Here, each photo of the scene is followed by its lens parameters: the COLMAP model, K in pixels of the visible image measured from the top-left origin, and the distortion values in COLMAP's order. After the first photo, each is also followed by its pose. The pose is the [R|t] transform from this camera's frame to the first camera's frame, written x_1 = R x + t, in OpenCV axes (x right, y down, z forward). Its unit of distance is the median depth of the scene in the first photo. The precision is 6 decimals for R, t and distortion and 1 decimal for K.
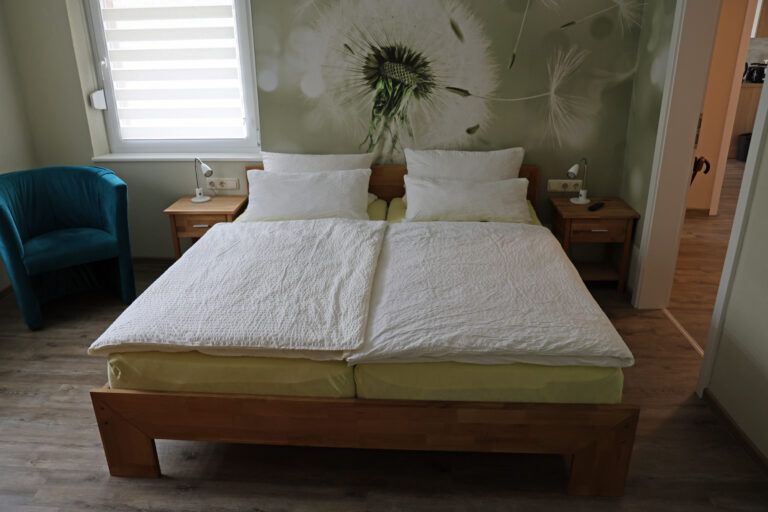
lens RADIAL K [[602.2, 0, 384.0], [0, 602.2, 256.0], [0, 0, 1]] dist [-0.081601, 0.067813]
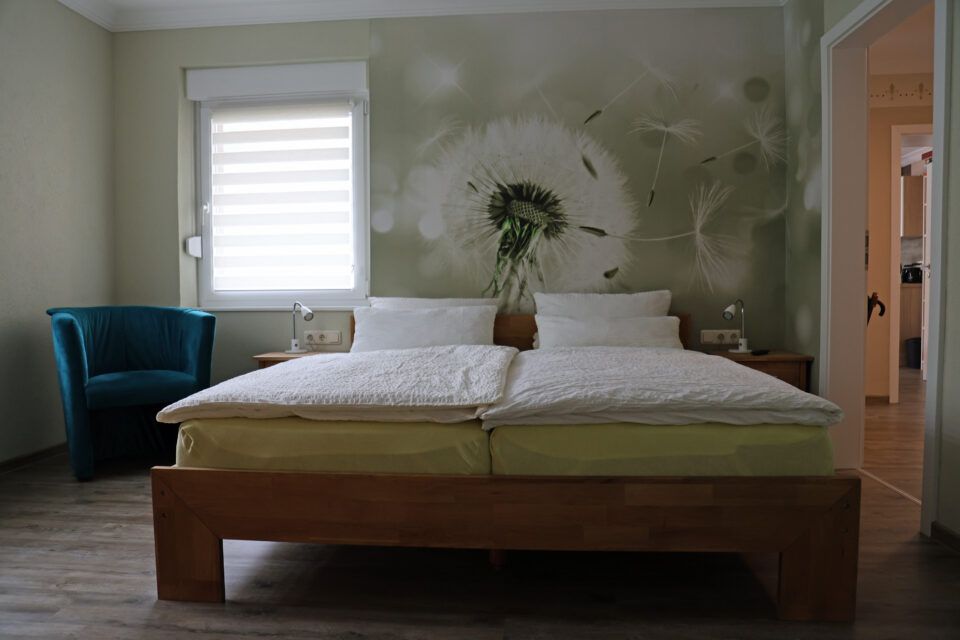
lens RADIAL K [[699.2, 0, 480.0], [0, 699.2, 320.0], [0, 0, 1]] dist [-0.108793, 0.070734]
pose [[0.999818, 0.006913, -0.017784, -0.028233], [-0.012342, 0.945110, -0.326518, 0.205456], [0.014550, 0.326678, 0.945024, 0.052948]]
